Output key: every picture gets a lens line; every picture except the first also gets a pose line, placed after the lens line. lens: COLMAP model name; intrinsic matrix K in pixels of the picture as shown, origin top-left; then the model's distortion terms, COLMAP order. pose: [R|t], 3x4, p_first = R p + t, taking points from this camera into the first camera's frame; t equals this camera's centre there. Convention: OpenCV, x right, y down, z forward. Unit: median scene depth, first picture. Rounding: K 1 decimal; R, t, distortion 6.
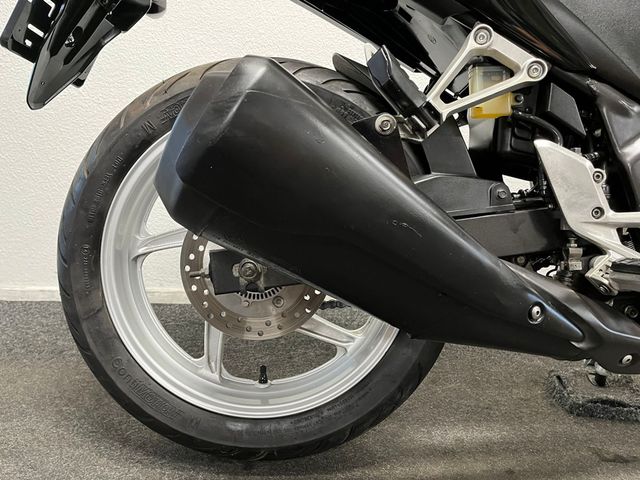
lens RADIAL K [[487.3, 0, 320.0], [0, 487.3, 240.0], [0, 0, 1]] dist [0.044336, -0.010739]
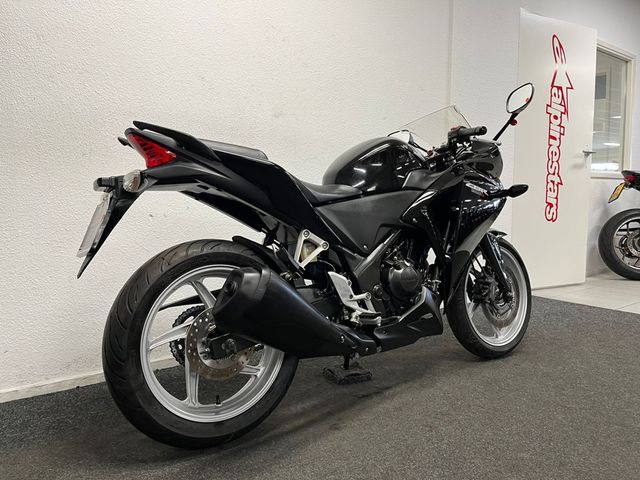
lens RADIAL K [[487.3, 0, 320.0], [0, 487.3, 240.0], [0, 0, 1]] dist [0.044336, -0.010739]
pose [[0.820709, -0.077952, 0.566004, -1.009994], [0.130440, 0.990050, -0.052786, -0.233579], [-0.556257, 0.117151, 0.822711, -1.076415]]
